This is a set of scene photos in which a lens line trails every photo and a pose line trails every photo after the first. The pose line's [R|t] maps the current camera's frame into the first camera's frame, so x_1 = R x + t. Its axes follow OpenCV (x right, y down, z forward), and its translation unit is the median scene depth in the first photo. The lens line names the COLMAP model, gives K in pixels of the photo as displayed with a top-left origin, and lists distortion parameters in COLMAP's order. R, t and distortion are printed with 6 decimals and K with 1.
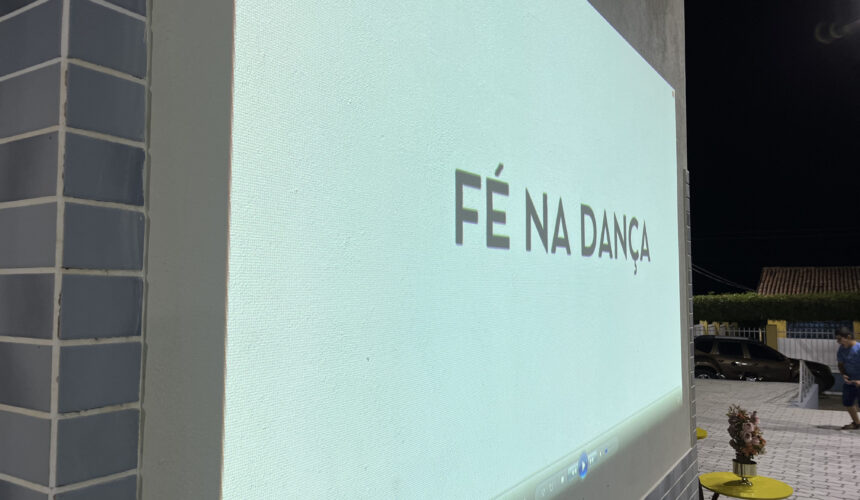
lens RADIAL K [[652.3, 0, 434.5], [0, 652.3, 249.3], [0, 0, 1]] dist [0.062363, -0.083831]
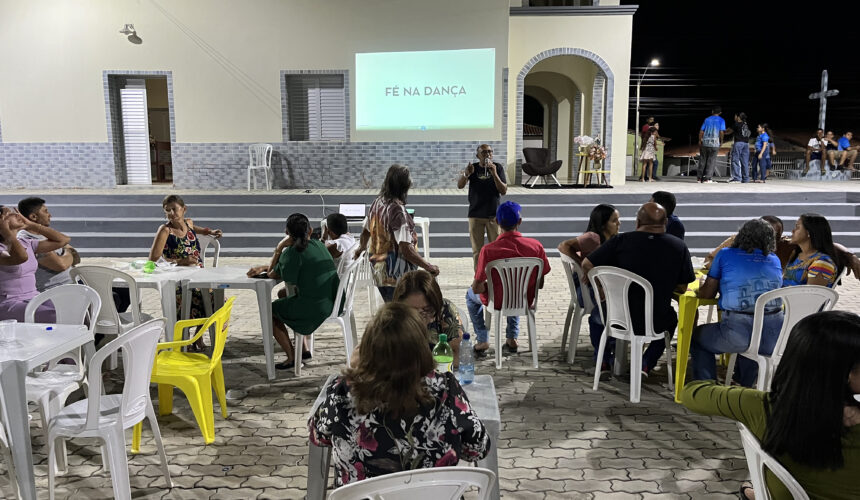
lens RADIAL K [[652.3, 0, 428.5], [0, 652.3, 256.1], [0, 0, 1]] dist [0.062363, -0.083831]
pose [[0.512643, 0.132189, -0.848365, 5.799779], [0.060099, 0.980129, 0.189036, 0.338819], [0.856496, -0.147894, 0.494512, -2.332242]]
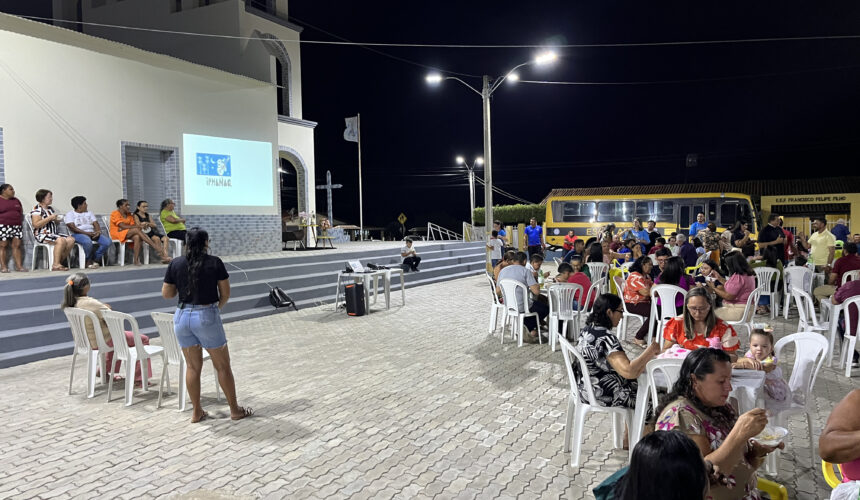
lens RADIAL K [[652.3, 0, 426.0], [0, 652.3, 254.8], [0, 0, 1]] dist [0.062363, -0.083831]
pose [[0.997516, -0.012027, 0.069411, 1.867660], [0.003877, 0.993198, 0.116375, 0.048333], [-0.070338, -0.115817, 0.990777, -6.514267]]
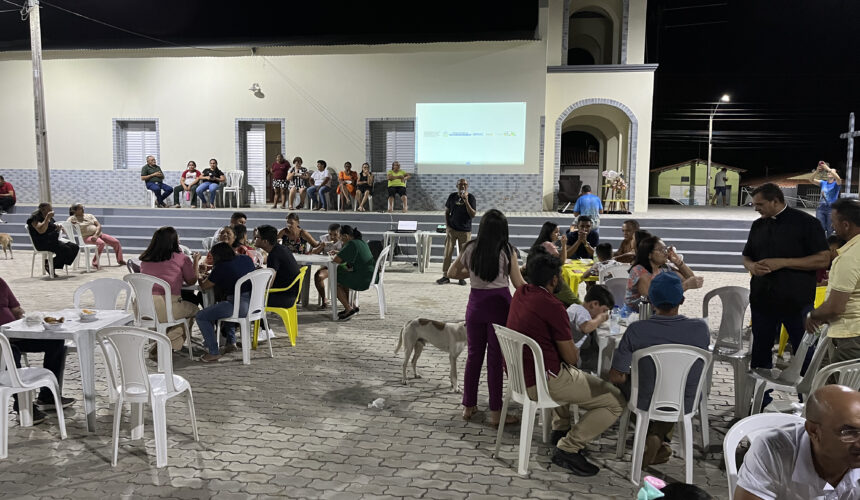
lens RADIAL K [[652.3, 0, 432.5], [0, 652.3, 249.7], [0, 0, 1]] dist [0.062363, -0.083831]
pose [[0.387522, 0.104244, -0.915948, 7.382394], [0.050590, 0.989684, 0.134040, 0.267768], [0.920471, -0.098281, 0.378250, -2.628457]]
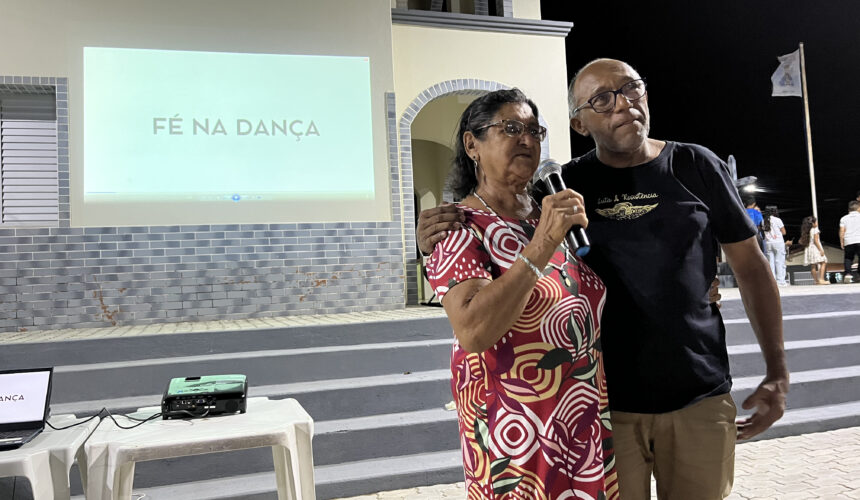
lens RADIAL K [[652.3, 0, 433.5], [0, 652.3, 255.6], [0, 0, 1]] dist [0.062363, -0.083831]
pose [[0.755528, -0.063141, -0.652067, 2.993533], [0.087002, 0.996199, 0.004342, 0.663918], [0.649314, -0.060012, 0.758149, -0.853220]]
